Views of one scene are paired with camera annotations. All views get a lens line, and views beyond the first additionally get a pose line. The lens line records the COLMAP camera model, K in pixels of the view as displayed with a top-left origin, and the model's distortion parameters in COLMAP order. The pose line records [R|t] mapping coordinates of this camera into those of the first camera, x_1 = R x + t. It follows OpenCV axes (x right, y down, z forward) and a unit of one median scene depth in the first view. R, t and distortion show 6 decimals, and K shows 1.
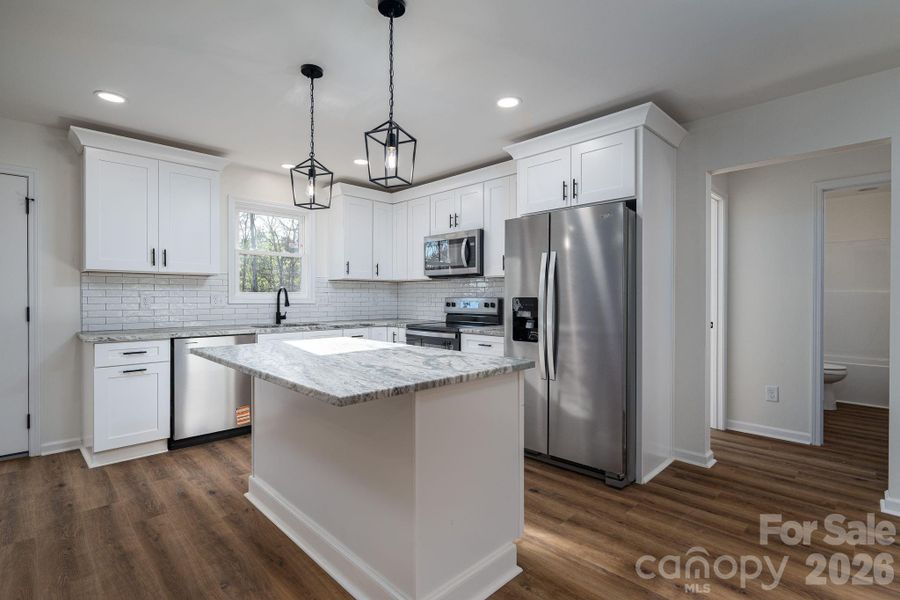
lens RADIAL K [[422.5, 0, 446.8], [0, 422.5, 297.9], [0, 0, 1]] dist [-0.001884, -0.000221]
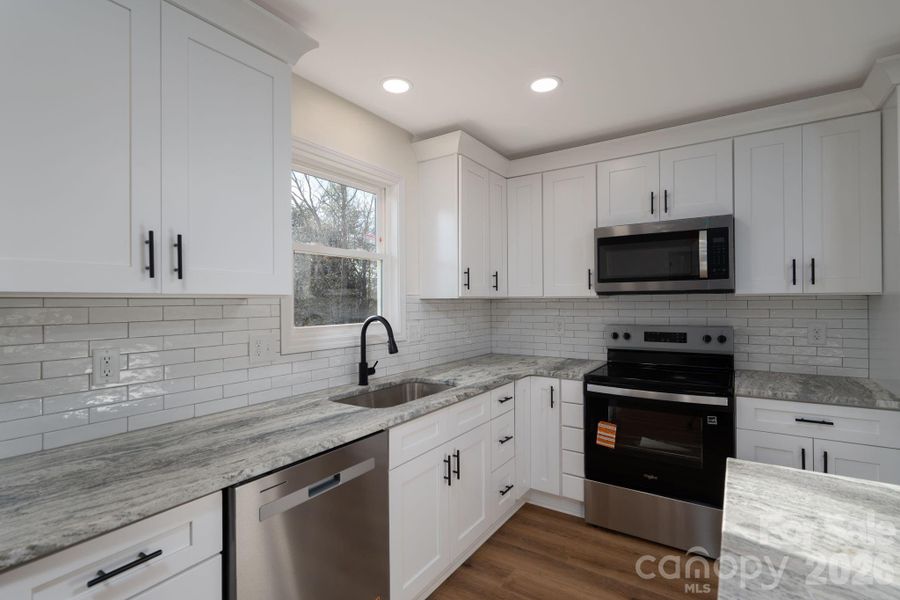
lens RADIAL K [[422.5, 0, 453.4], [0, 422.5, 301.2], [0, 0, 1]] dist [-0.001884, -0.000221]
pose [[0.978451, -0.009814, 0.206247, -0.397096], [0.010790, 0.999935, -0.003607, -0.040184], [-0.206198, 0.005755, 0.978493, 0.455736]]
